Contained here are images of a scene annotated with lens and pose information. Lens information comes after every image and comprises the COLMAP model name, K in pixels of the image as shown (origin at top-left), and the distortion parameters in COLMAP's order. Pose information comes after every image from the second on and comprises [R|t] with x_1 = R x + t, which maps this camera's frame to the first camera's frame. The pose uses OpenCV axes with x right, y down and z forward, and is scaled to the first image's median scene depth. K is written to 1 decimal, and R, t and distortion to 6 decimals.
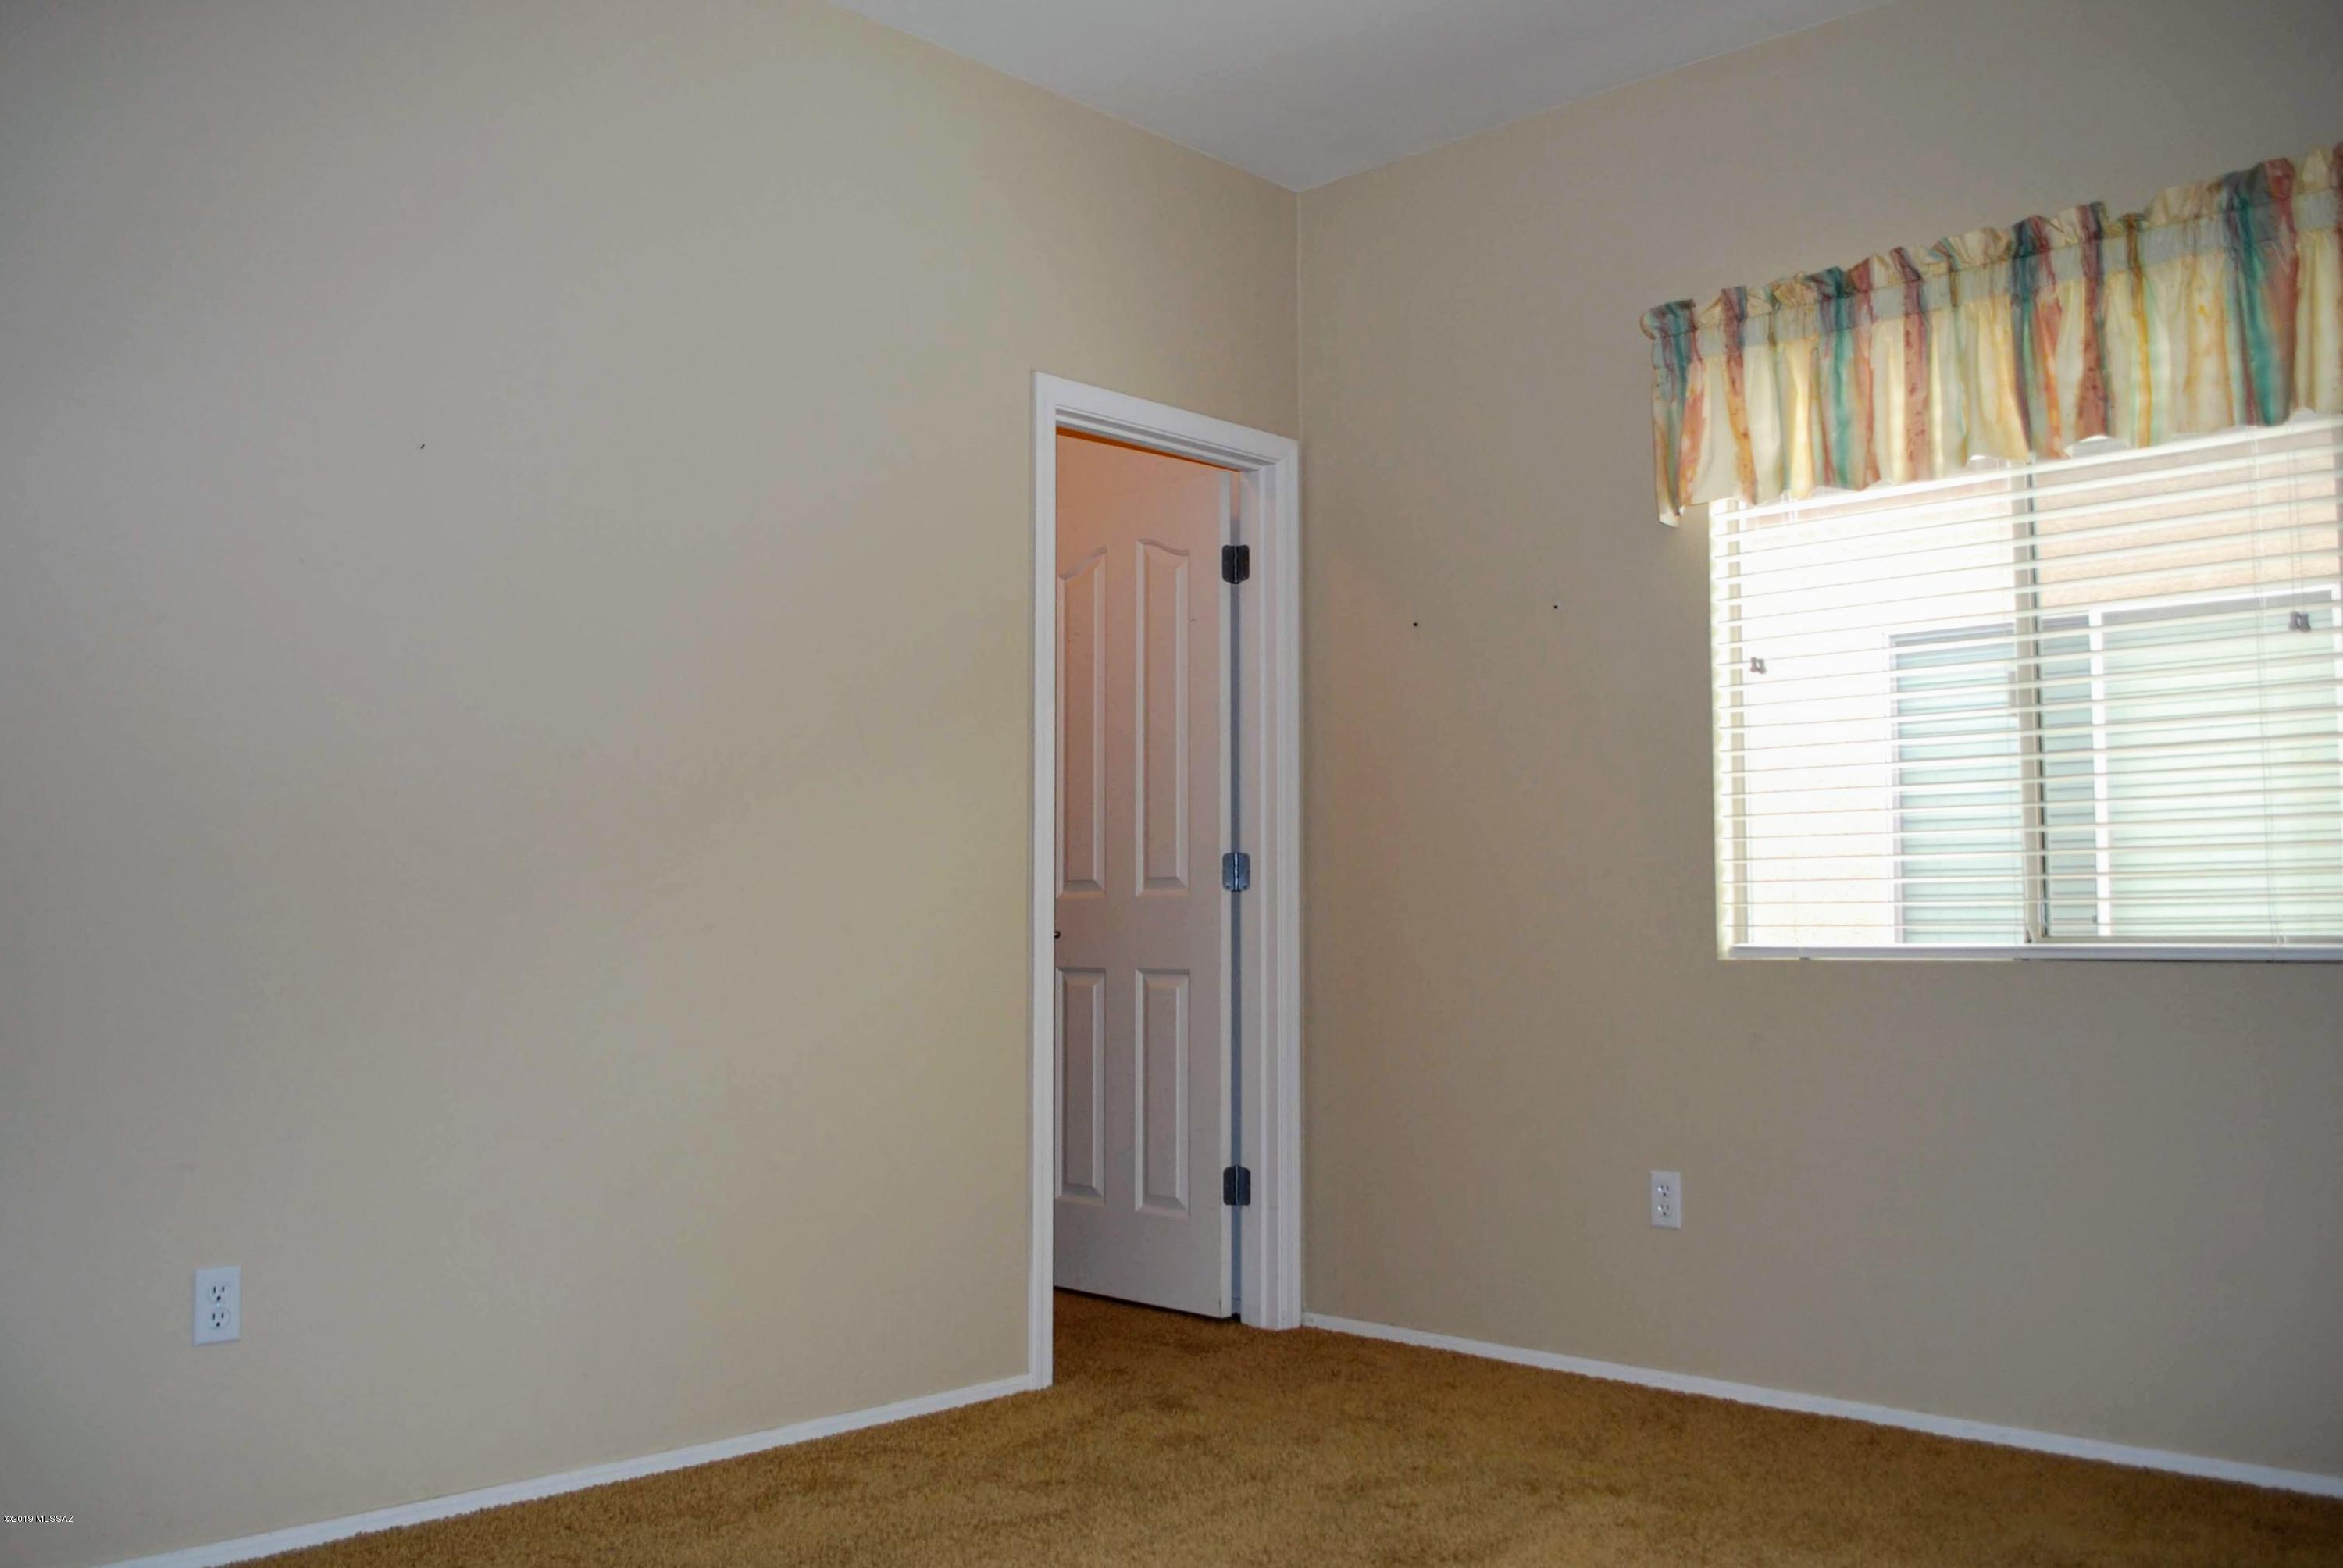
lens RADIAL K [[1909.4, 0, 1177.1], [0, 1909.4, 793.4], [0, 0, 1]] dist [-0.076184, 0.003226]
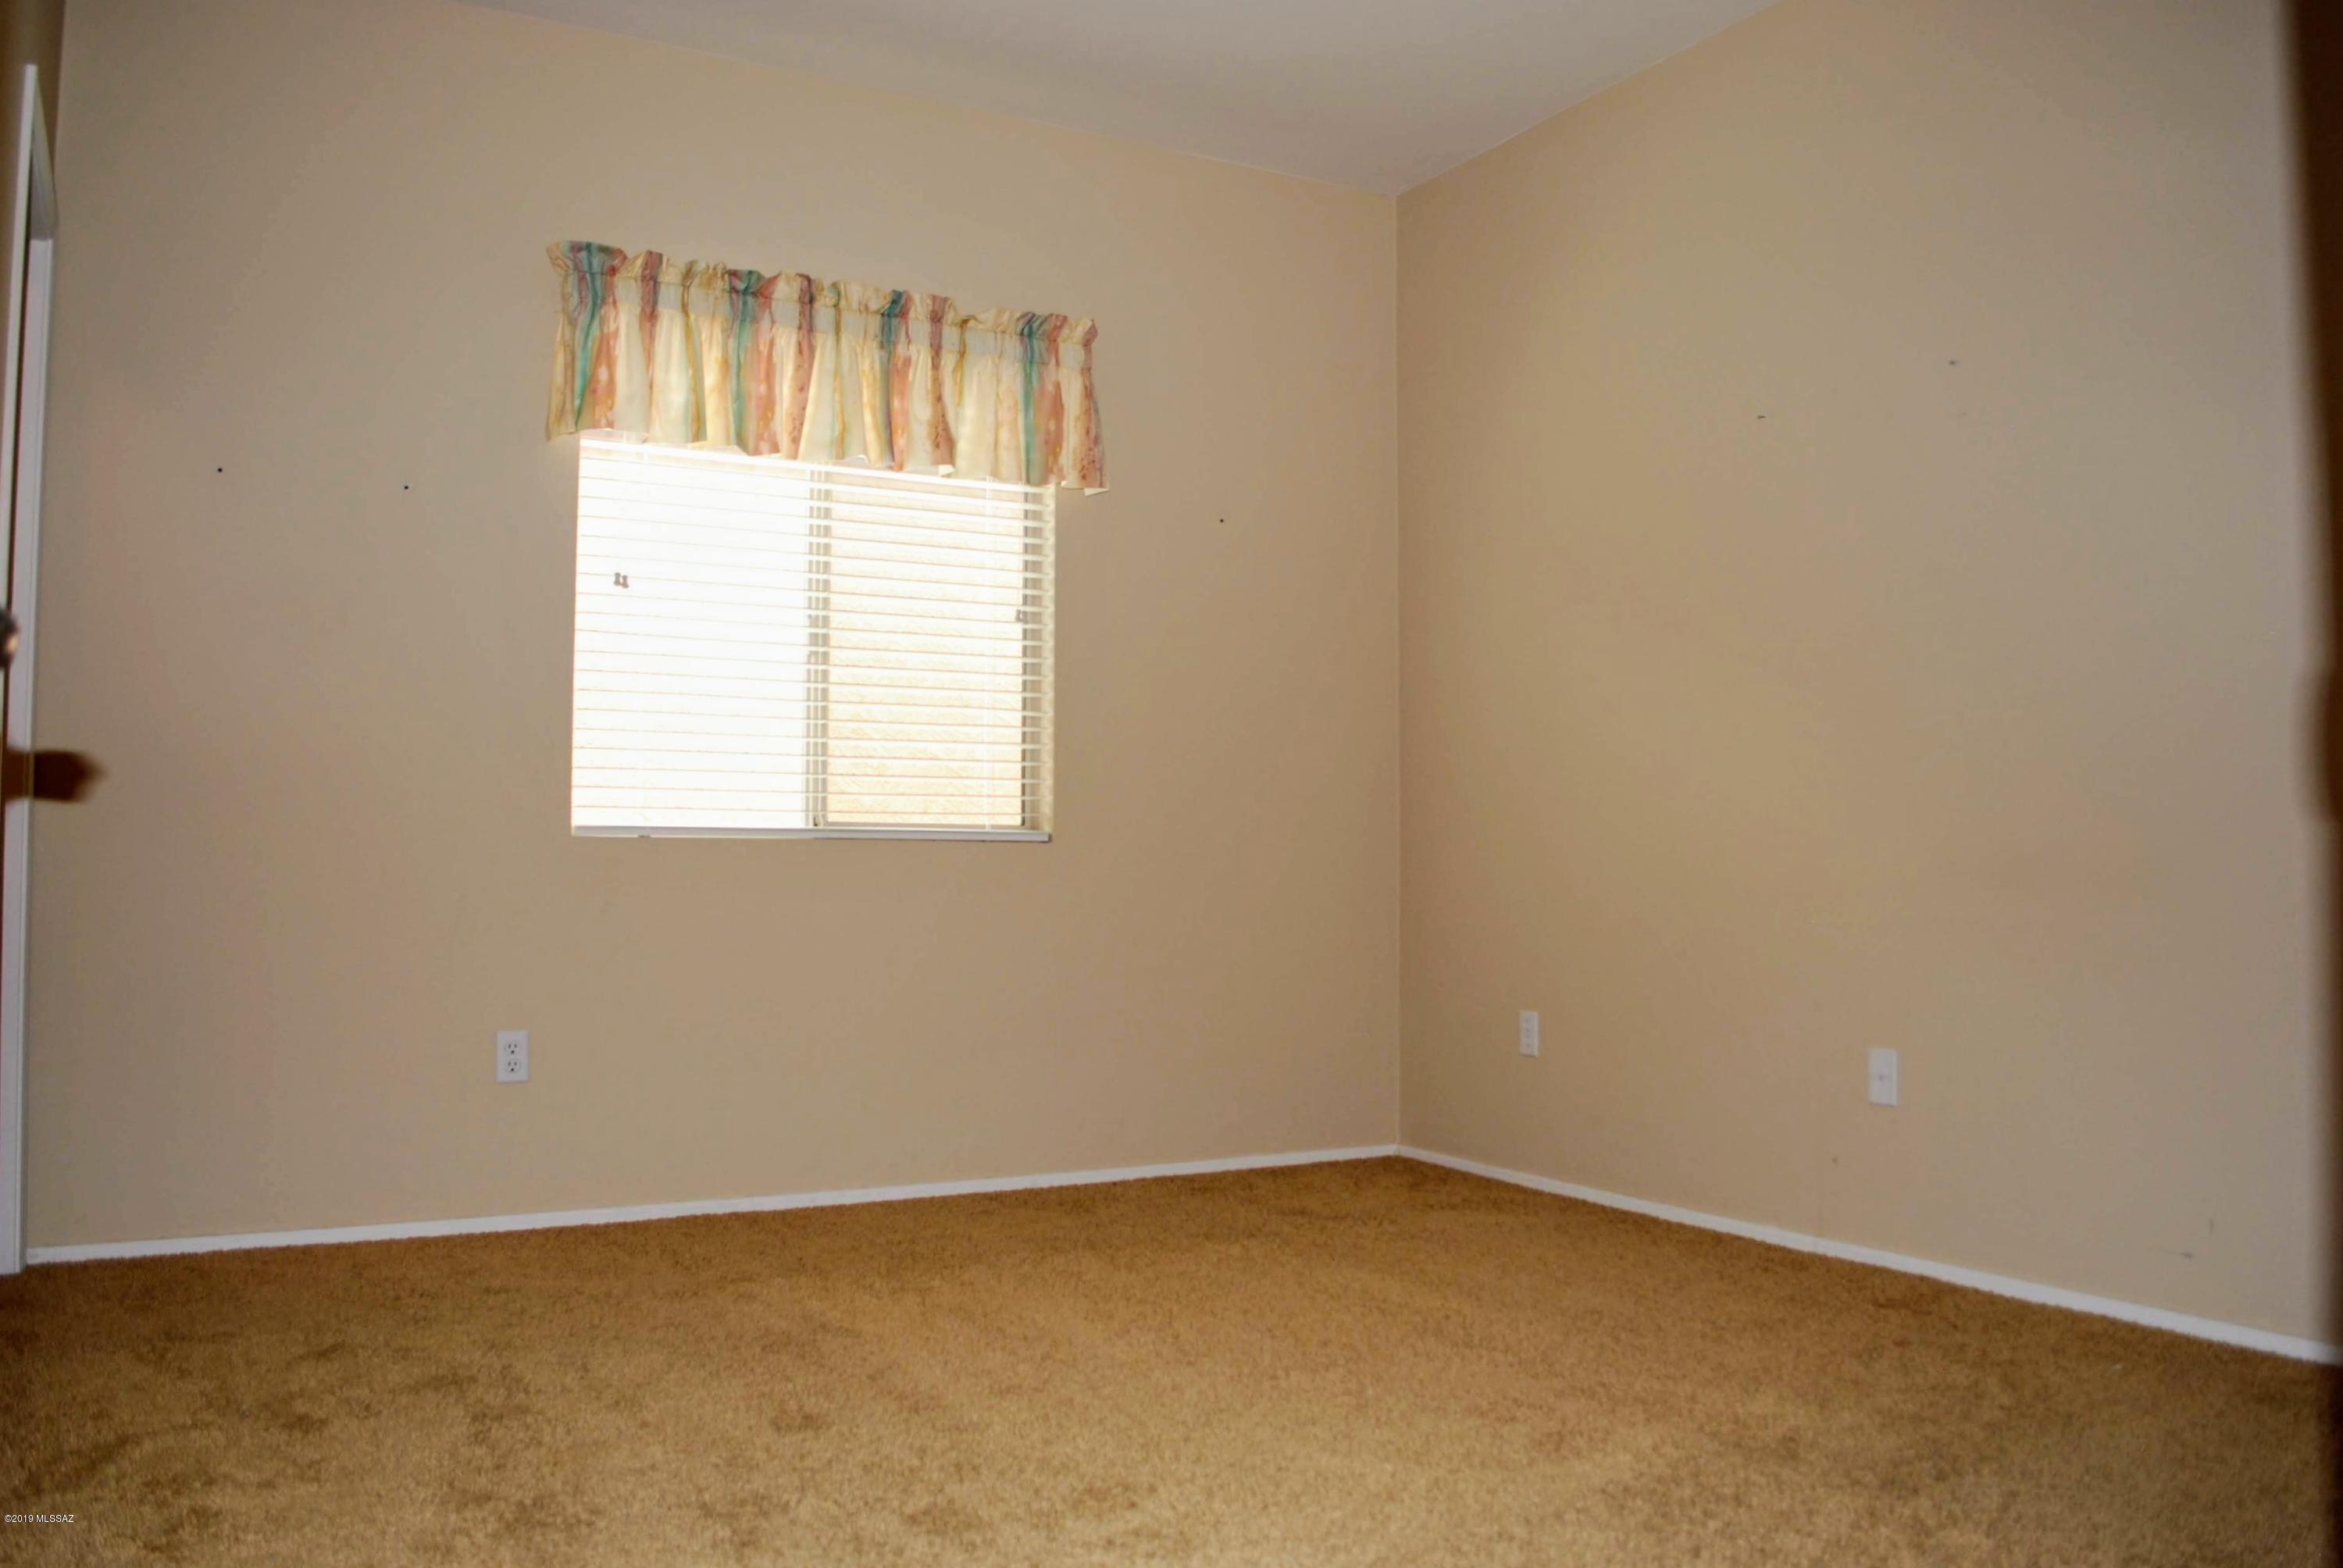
lens RADIAL K [[1855.9, 0, 1175.5], [0, 1855.9, 794.4], [0, 0, 1]] dist [-0.078797, 0.001388]
pose [[0.302915, 0.045783, 0.951917, -0.695284], [-0.065767, 0.997468, -0.027045, 0.075076], [-0.950745, -0.054413, 0.305160, 0.358256]]
